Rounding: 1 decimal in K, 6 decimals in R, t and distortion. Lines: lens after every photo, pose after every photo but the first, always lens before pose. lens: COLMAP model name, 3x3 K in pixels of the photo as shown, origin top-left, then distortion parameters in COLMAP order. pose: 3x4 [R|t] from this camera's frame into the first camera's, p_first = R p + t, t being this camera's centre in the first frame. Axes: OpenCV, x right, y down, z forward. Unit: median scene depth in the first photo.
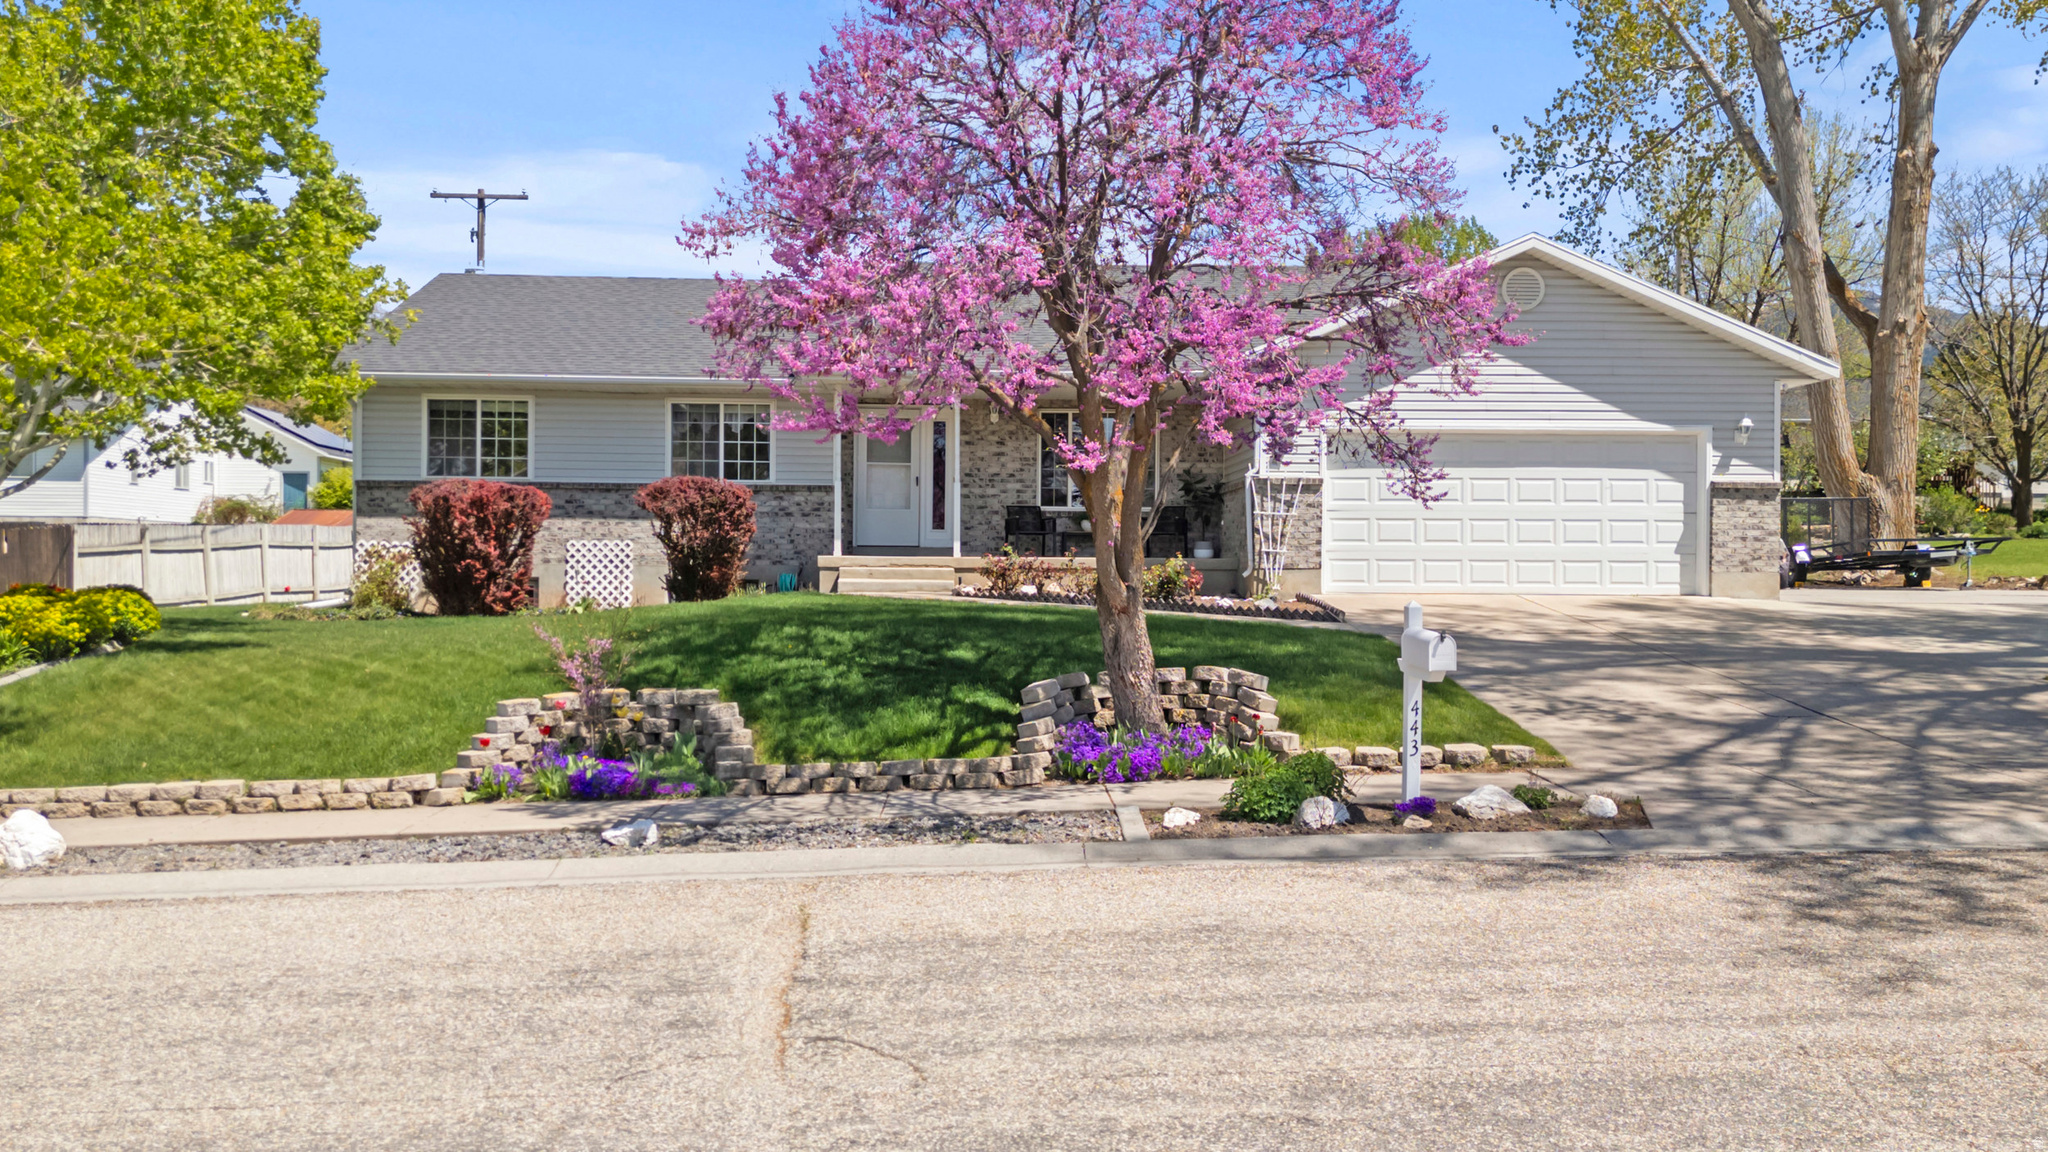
lens RADIAL K [[1503.8, 0, 1024.0], [0, 1503.8, 576.0], [0, 0, 1]] dist [0.043518, -0.002165]
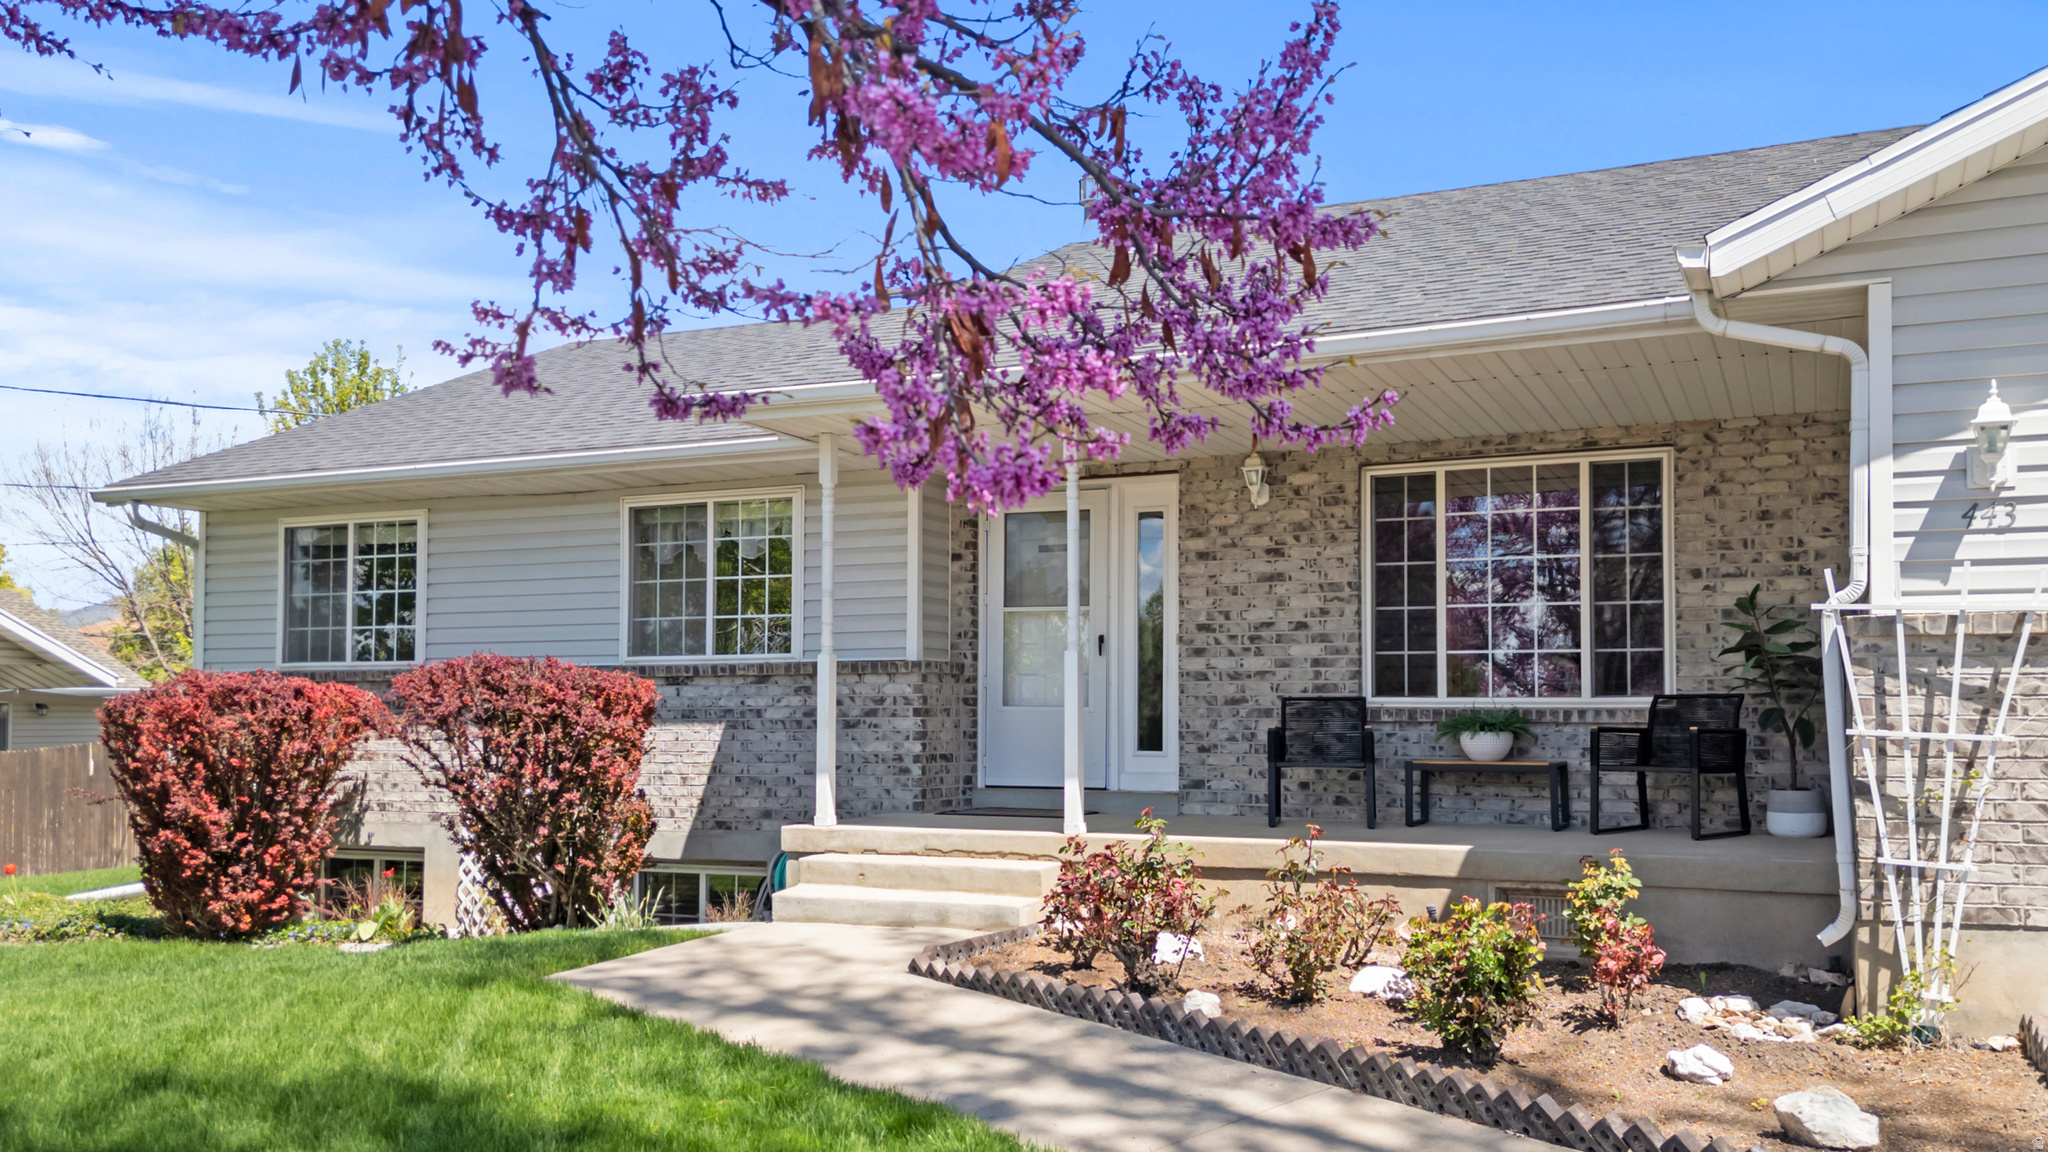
lens RADIAL K [[1681.7, 0, 1031.5], [0, 1681.7, 606.1], [0, 0, 1]] dist [0.039592, -0.001670]
pose [[0.893113, -0.038375, -0.448193, 0.143540], [0.004575, 0.997078, -0.076255, -0.037625], [0.449810, 0.066054, 0.890678, 0.558489]]
